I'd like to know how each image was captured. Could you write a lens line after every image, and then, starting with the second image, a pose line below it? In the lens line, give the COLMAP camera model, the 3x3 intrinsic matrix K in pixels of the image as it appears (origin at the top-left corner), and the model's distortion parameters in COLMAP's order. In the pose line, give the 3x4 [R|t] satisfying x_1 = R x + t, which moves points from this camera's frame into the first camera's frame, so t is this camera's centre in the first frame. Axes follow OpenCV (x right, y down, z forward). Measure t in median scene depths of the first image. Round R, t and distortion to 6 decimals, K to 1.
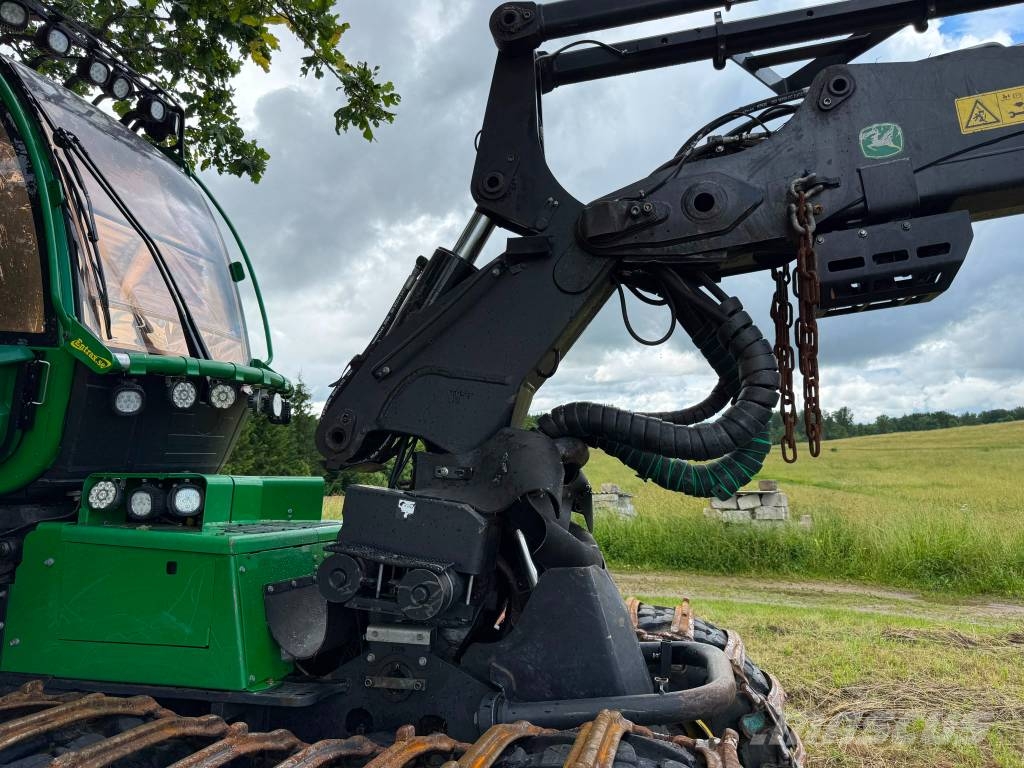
lens RADIAL K [[737.3, 0, 512.2], [0, 737.3, 396.1], [0, 0, 1]] dist [0.062719, -0.080545]
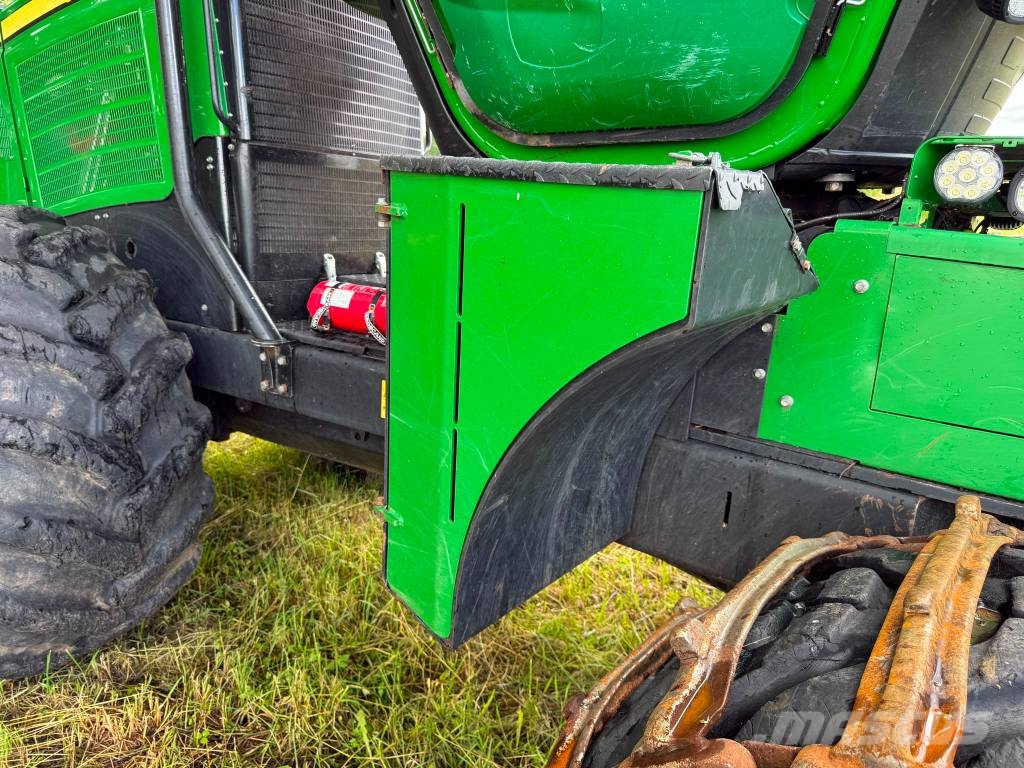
lens RADIAL K [[728.2, 0, 504.6], [0, 728.2, 384.4], [0, 0, 1]] dist [0.008967, -0.009489]
pose [[0.906120, 0.142421, -0.398325, -0.581054], [-0.000803, 0.942198, 0.335055, 0.090981], [0.423020, -0.303280, 0.853859, 0.314738]]
